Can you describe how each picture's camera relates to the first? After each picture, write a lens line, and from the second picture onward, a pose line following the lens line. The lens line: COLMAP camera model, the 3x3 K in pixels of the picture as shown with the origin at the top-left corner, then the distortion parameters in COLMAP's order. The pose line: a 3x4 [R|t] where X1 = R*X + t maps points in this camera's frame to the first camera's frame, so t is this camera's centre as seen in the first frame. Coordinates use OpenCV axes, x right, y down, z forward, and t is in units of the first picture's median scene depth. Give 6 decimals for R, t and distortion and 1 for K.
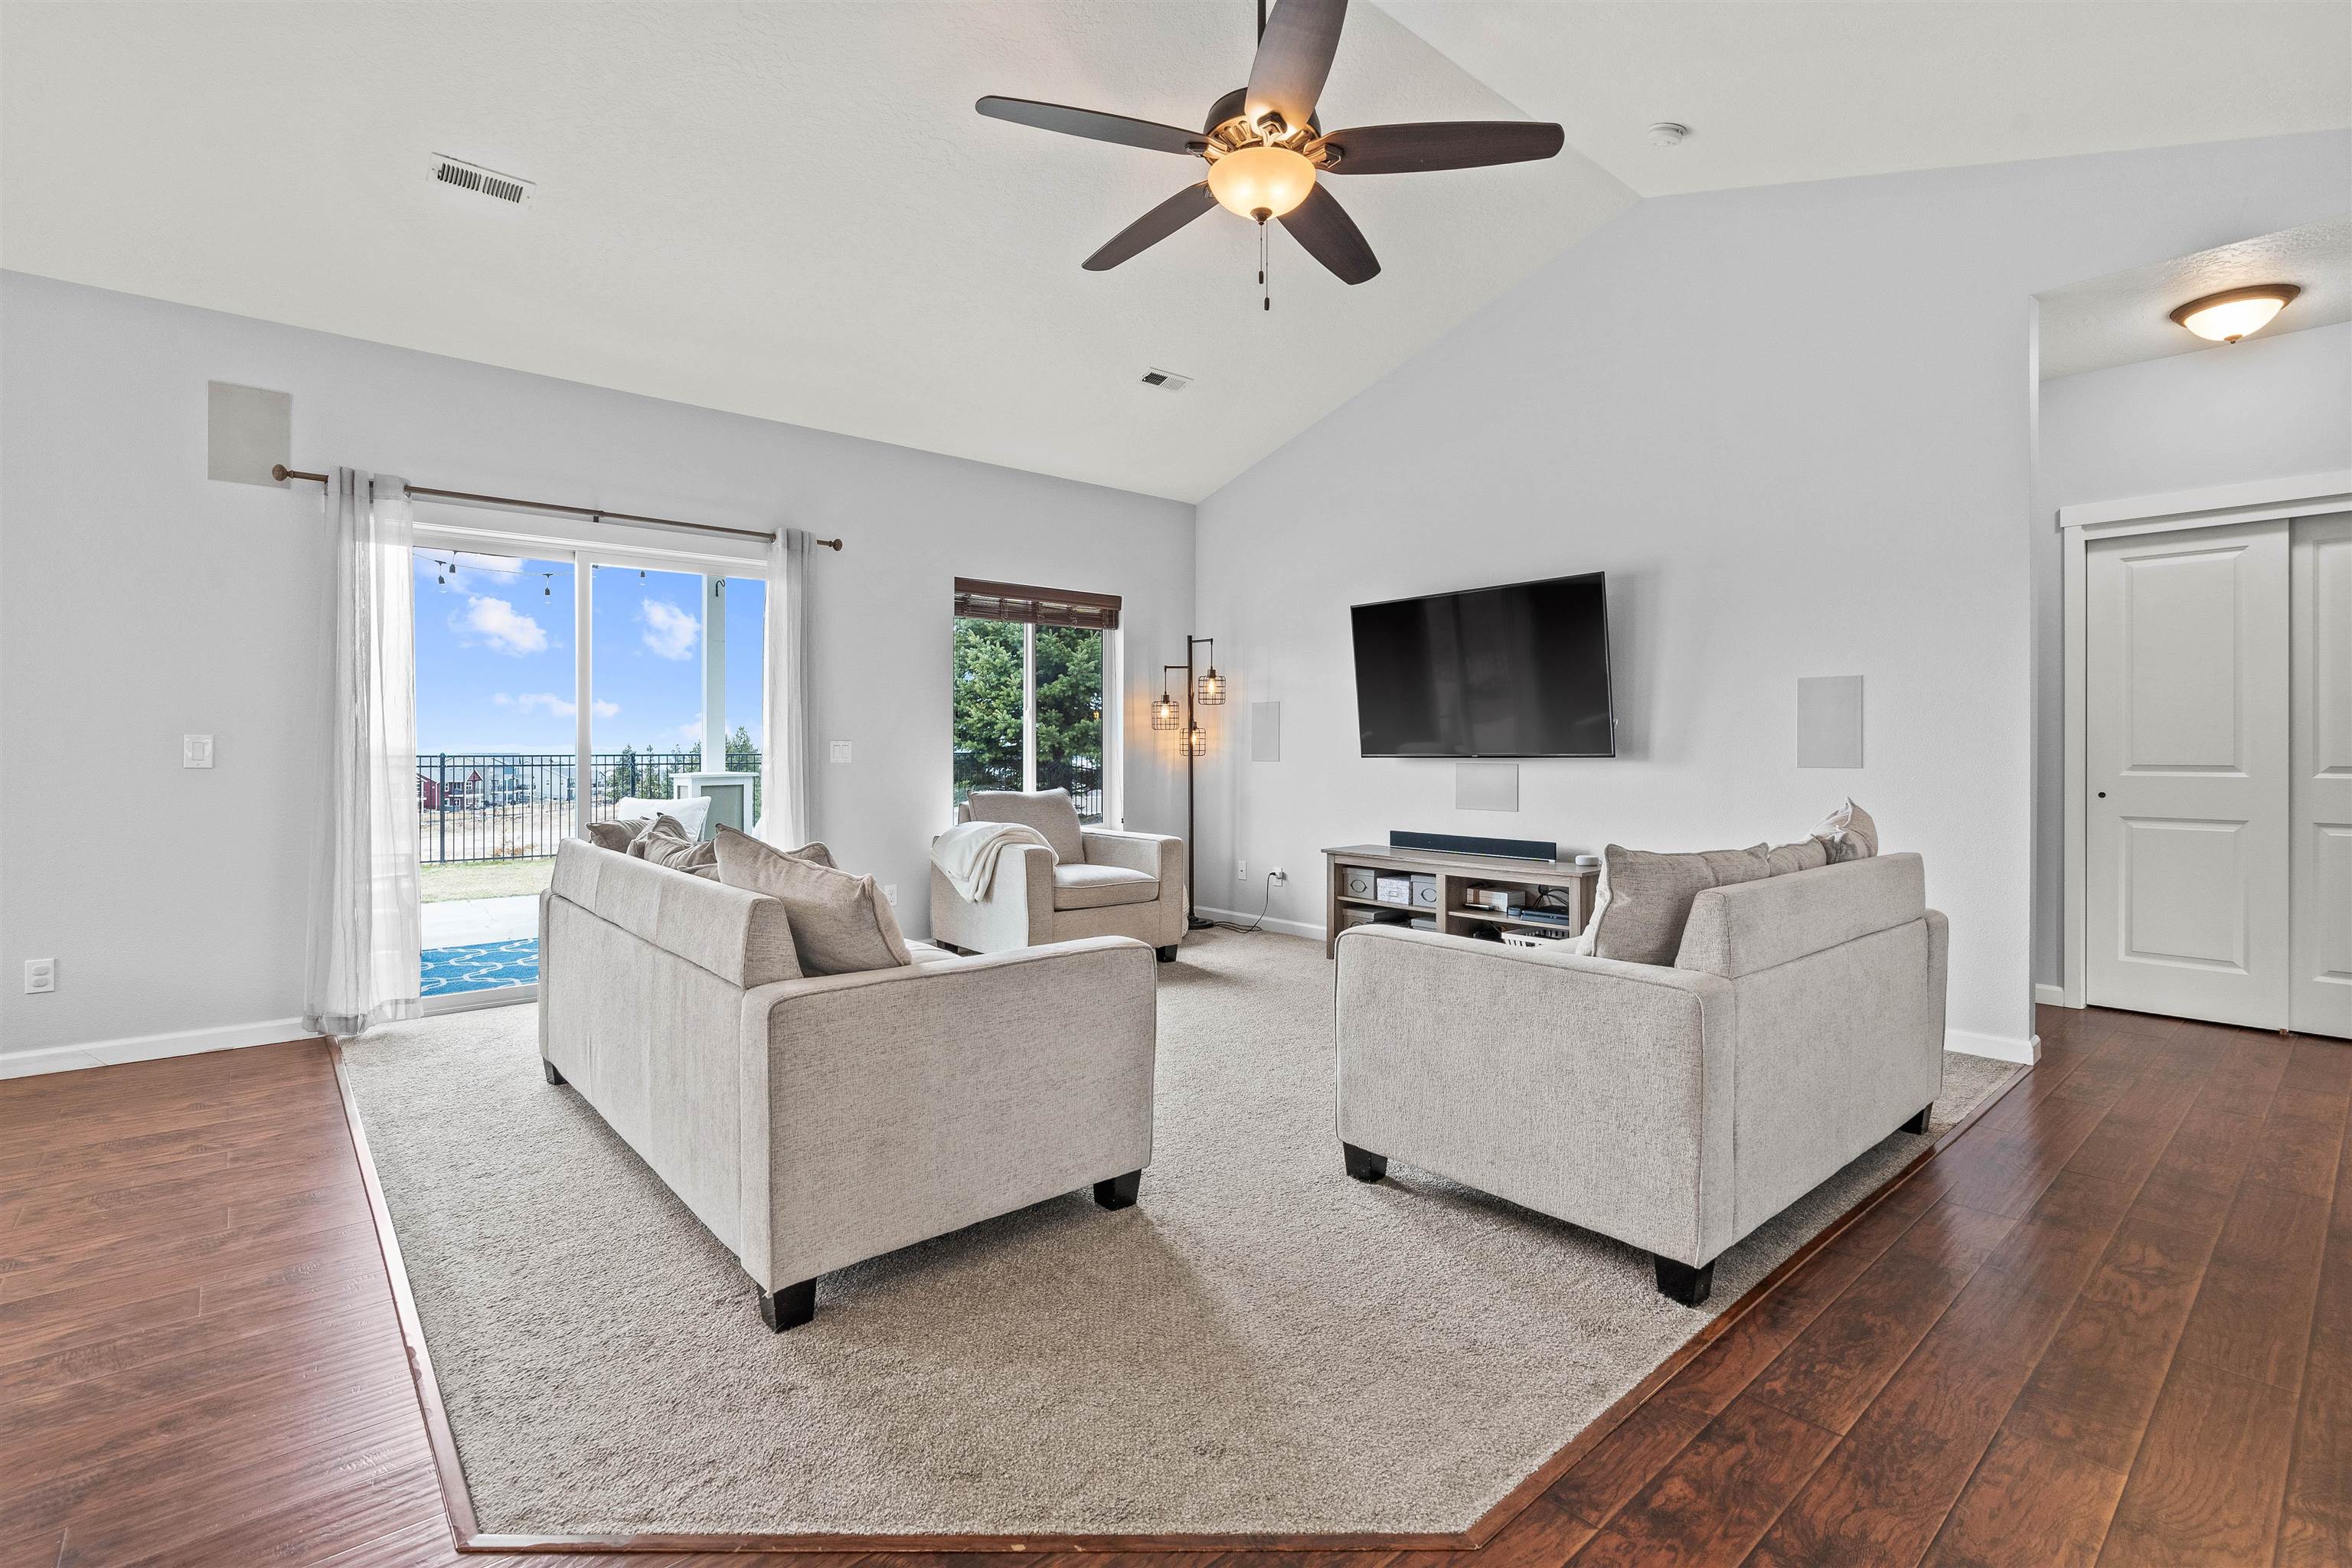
lens RADIAL K [[1071.9, 0, 1179.0], [0, 1071.9, 755.3], [0, 0, 1]] dist [-0.012366, 0.005178]
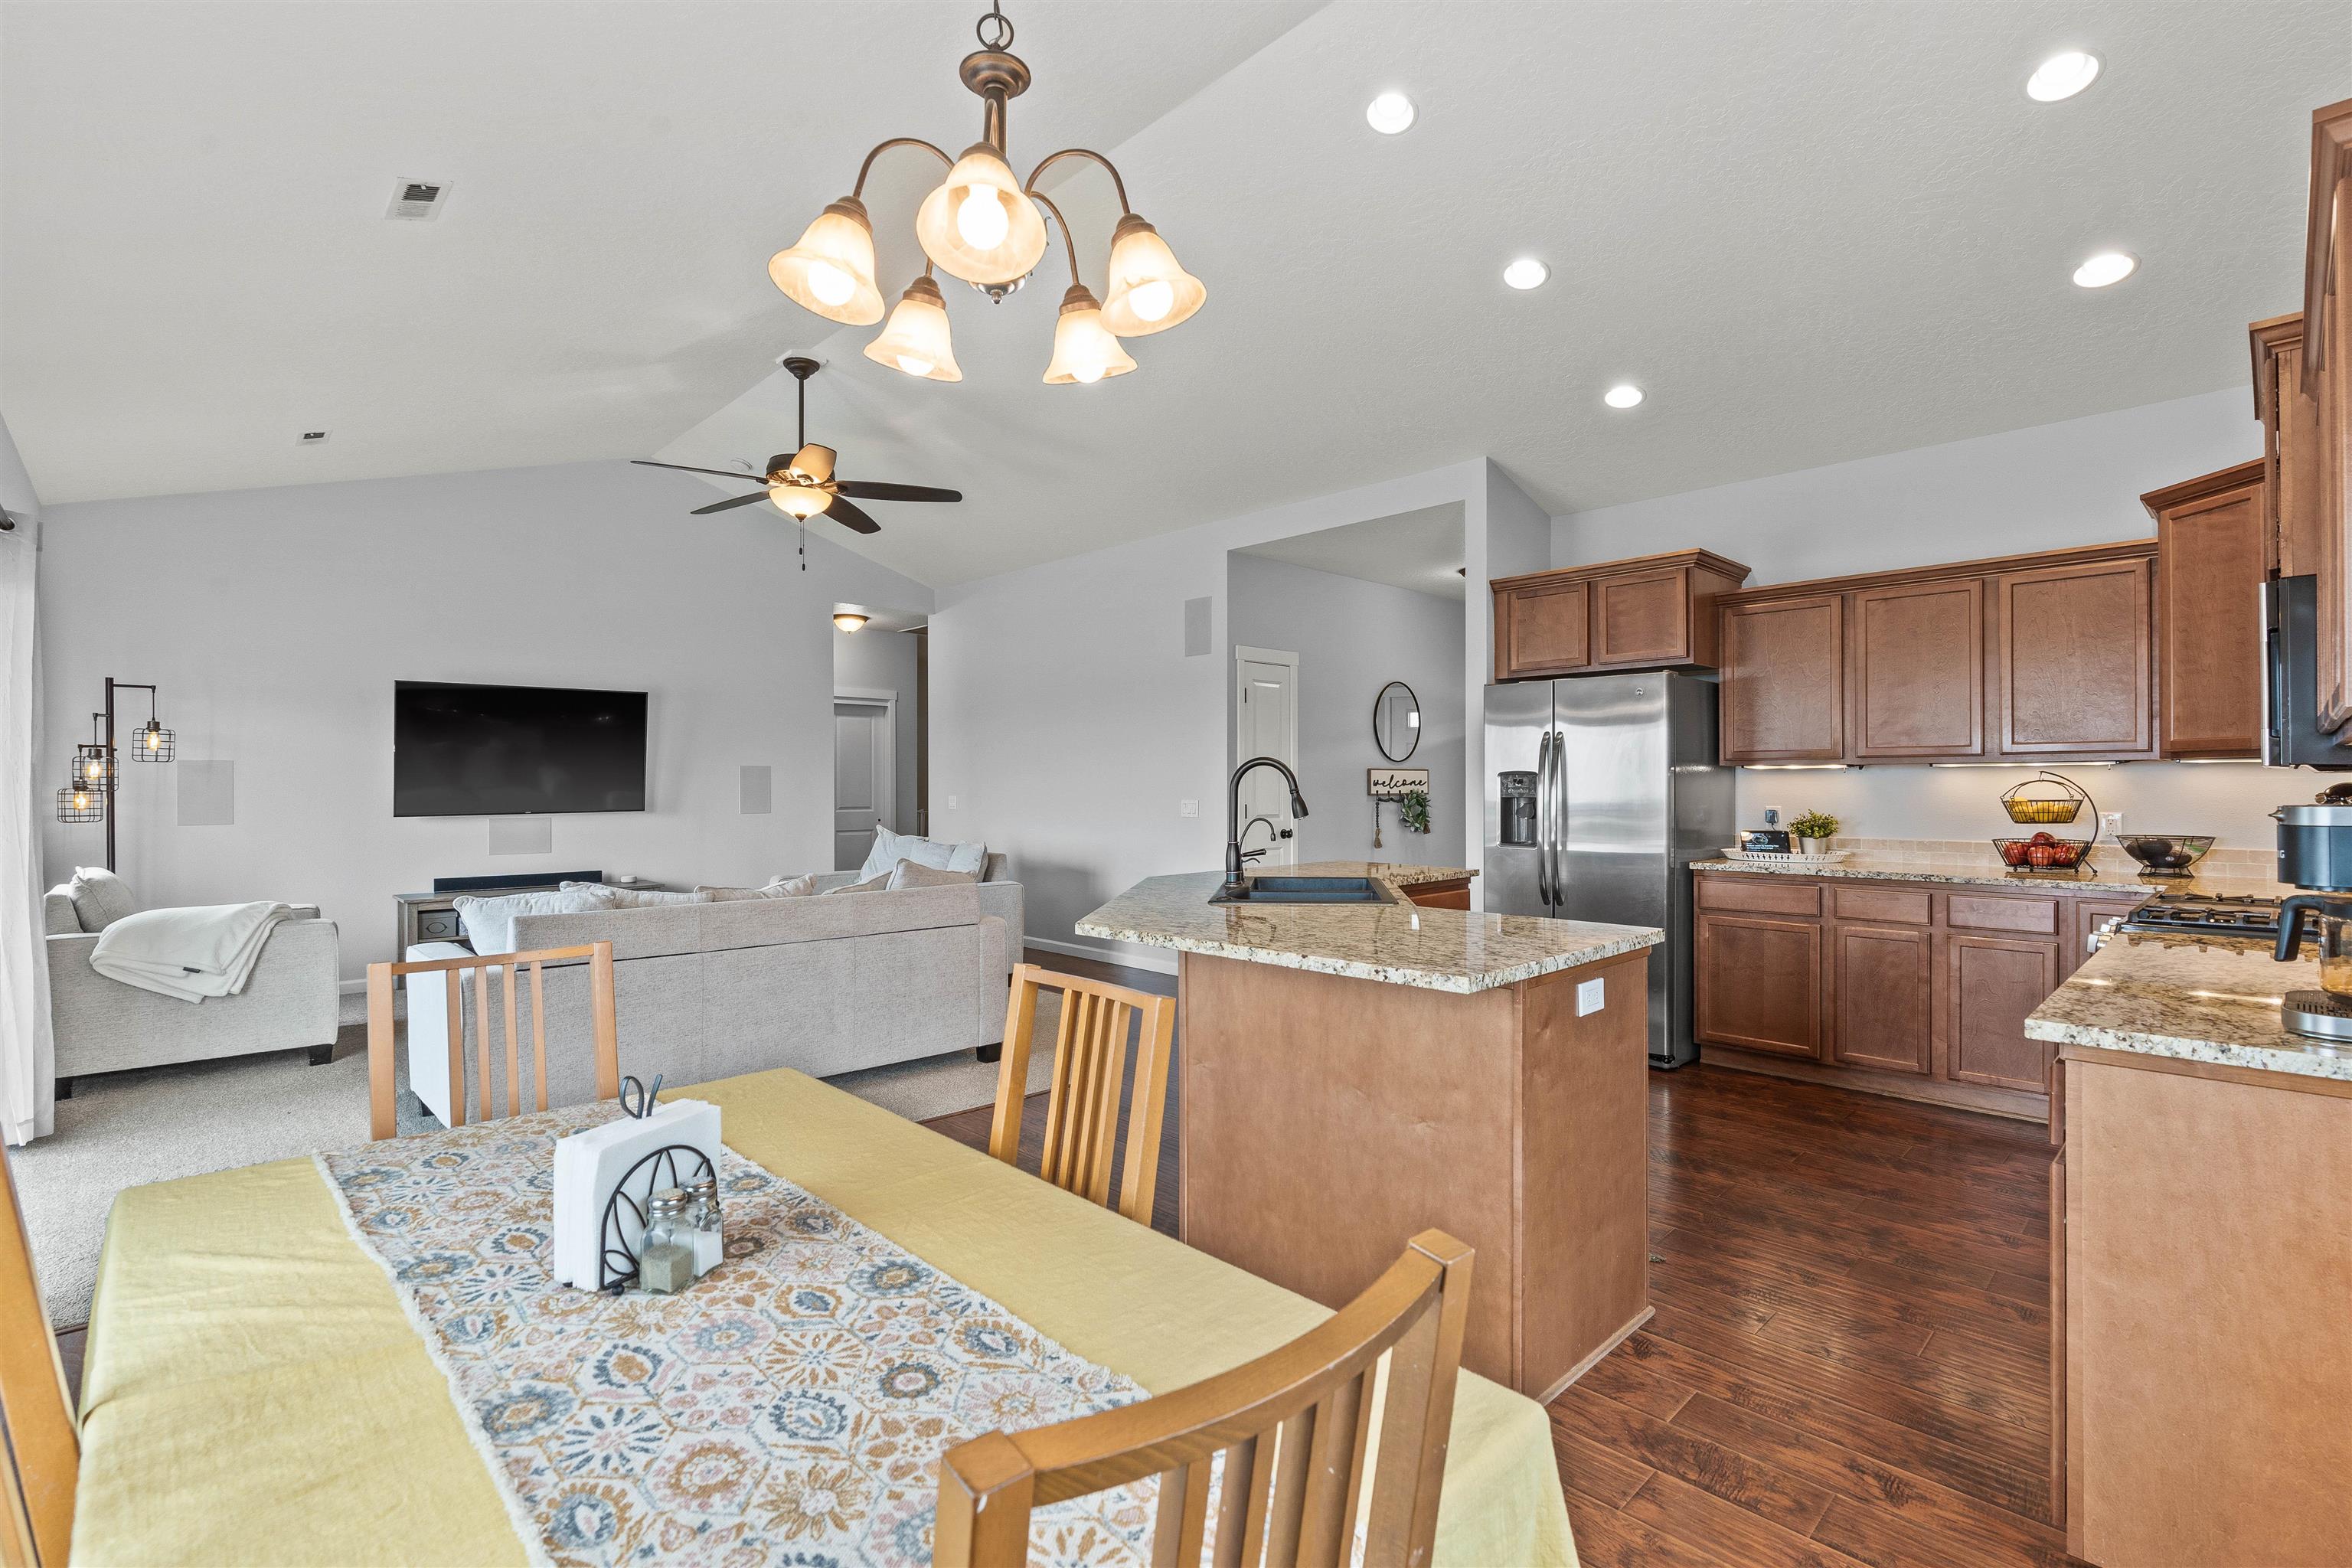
lens RADIAL K [[1071.9, 0, 1170.5], [0, 1071.9, 782.4], [0, 0, 1]] dist [-0.012366, 0.005178]
pose [[-0.048332, 0.001483, 0.998830, -1.103832], [0.006798, 0.999976, -0.001155, -0.030529], [-0.998808, 0.006734, -0.048341, 0.284428]]
